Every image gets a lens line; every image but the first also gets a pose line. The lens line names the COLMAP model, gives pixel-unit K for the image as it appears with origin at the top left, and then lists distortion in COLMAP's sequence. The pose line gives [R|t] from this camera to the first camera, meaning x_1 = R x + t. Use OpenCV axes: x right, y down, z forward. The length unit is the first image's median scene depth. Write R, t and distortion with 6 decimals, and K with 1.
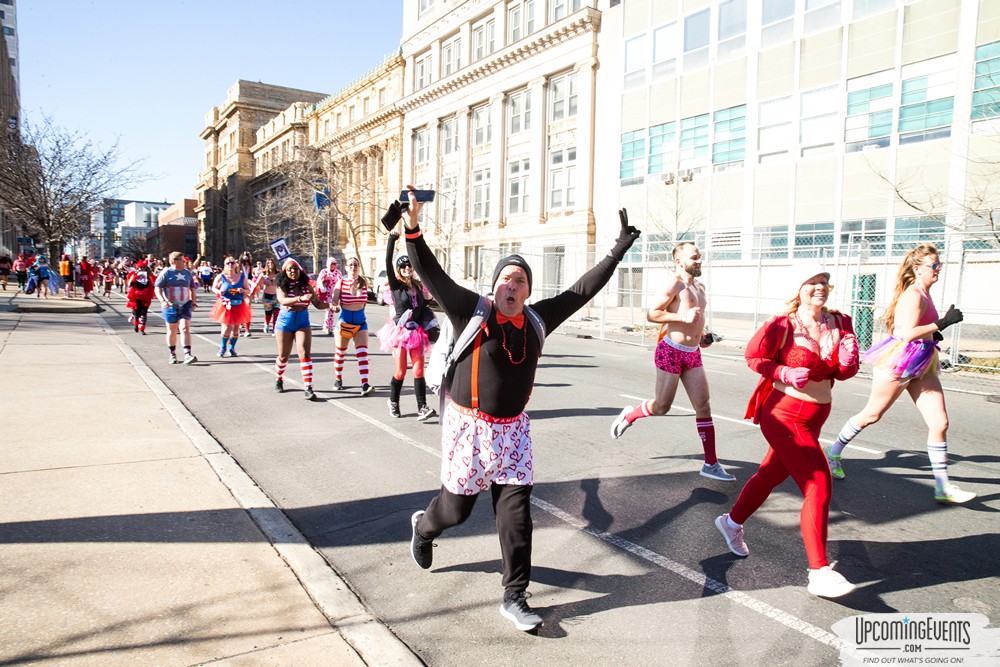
lens RADIAL K [[683.2, 0, 500.0], [0, 683.2, 333.5], [0, 0, 1]] dist [-0.099675, 0.076570]
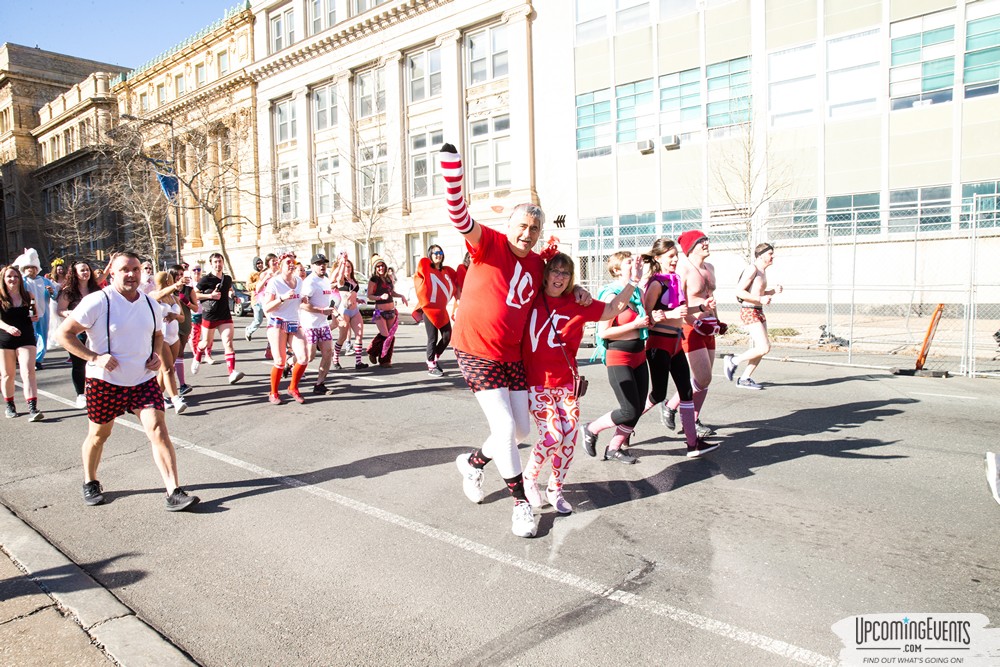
lens RADIAL K [[685.6, 0, 496.9], [0, 685.6, 344.2], [0, 0, 1]] dist [-0.102913, 0.083028]
pose [[0.964534, -0.063293, 0.256260, -0.087312], [0.058526, 0.997942, 0.026195, -0.010199], [-0.257390, -0.010268, 0.966253, 0.129334]]
